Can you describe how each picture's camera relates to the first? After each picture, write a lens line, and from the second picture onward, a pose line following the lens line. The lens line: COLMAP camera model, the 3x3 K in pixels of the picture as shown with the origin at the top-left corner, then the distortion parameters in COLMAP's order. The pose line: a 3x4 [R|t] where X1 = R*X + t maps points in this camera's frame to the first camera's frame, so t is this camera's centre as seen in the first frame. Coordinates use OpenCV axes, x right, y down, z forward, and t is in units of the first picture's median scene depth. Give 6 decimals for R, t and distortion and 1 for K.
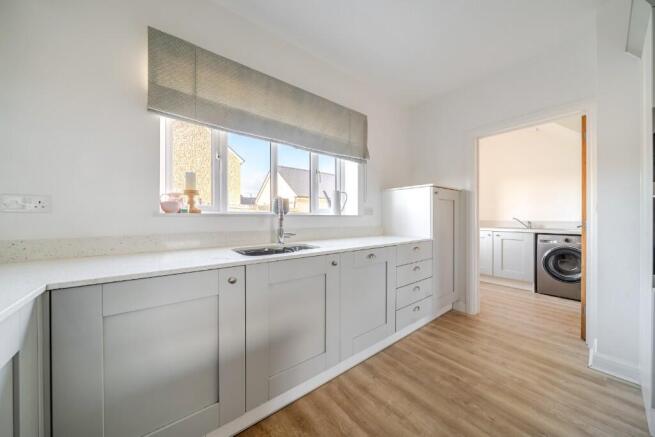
lens RADIAL K [[224.3, 0, 327.6], [0, 224.3, 217.8], [0, 0, 1]] dist [-0.002591, -0.000180]
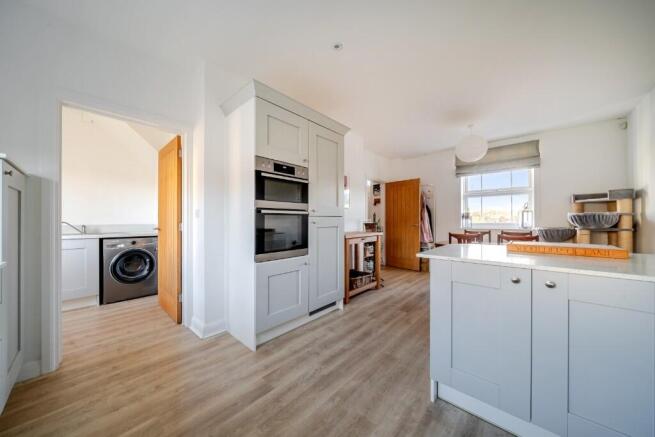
lens RADIAL K [[224.3, 0, 329.4], [0, 224.3, 219.0], [0, 0, 1]] dist [-0.002591, -0.000180]
pose [[-0.166751, 0.007467, 0.985971, -0.140588], [0.002612, 0.999971, -0.007131, -0.000216], [-0.985996, 0.001387, -0.166766, 0.345703]]
